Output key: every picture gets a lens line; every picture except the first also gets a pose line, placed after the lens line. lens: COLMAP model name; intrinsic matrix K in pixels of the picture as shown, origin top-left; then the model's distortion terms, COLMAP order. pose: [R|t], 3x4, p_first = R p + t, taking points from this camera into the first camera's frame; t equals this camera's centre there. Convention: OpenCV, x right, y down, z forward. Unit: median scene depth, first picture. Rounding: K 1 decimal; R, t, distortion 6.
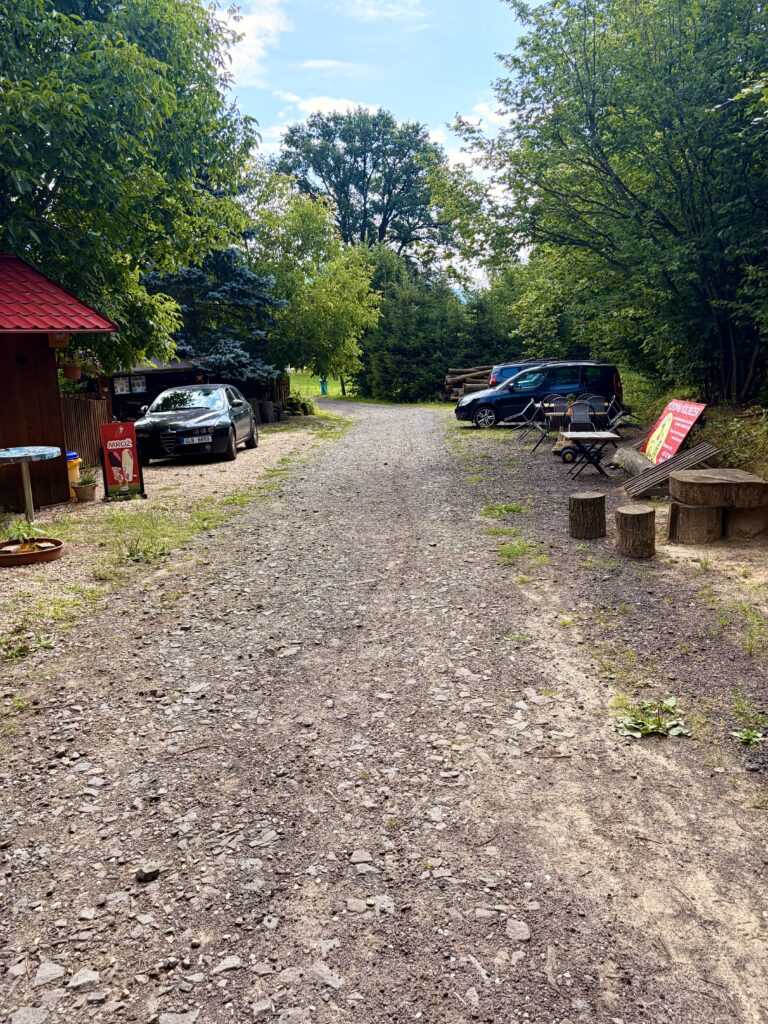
lens RADIAL K [[773.6, 0, 384.0], [0, 773.6, 512.0], [0, 0, 1]] dist [0.050917, -0.000912]
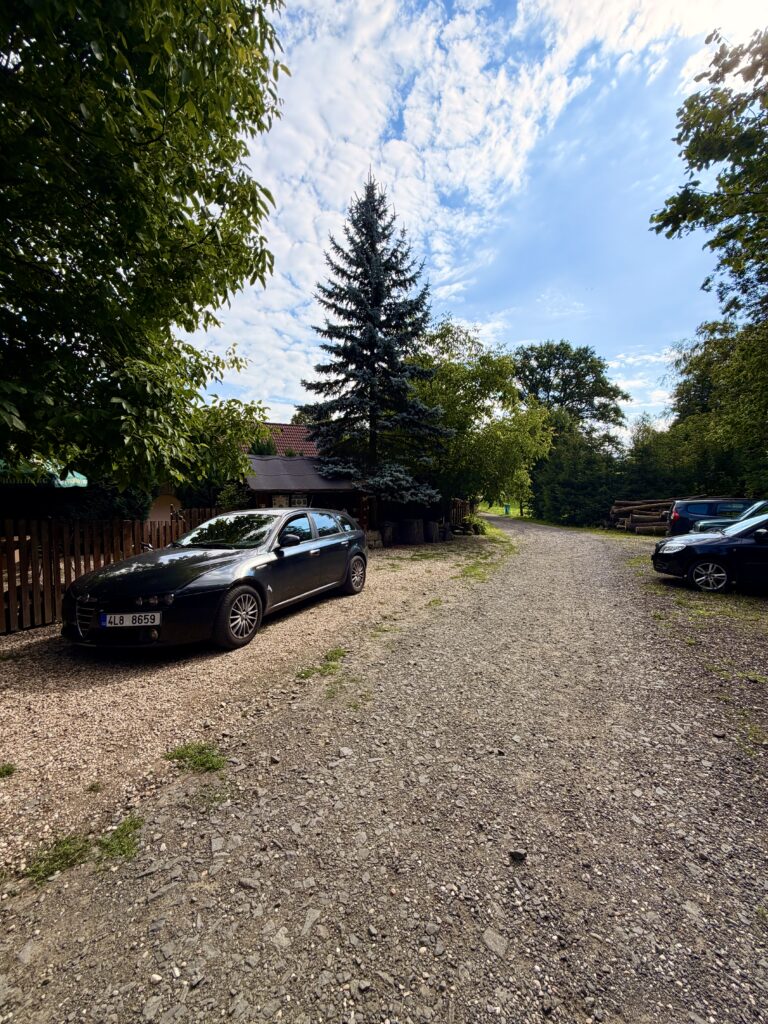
lens RADIAL K [[408.3, 0, 384.0], [0, 408.3, 512.0], [0, 0, 1]] dist [-0.002213, 0.000176]
pose [[0.920967, 0.055290, -0.385699, 0.002711], [-0.108943, 0.986941, -0.118655, -0.052644], [0.374101, 0.151296, 0.914963, 0.287891]]
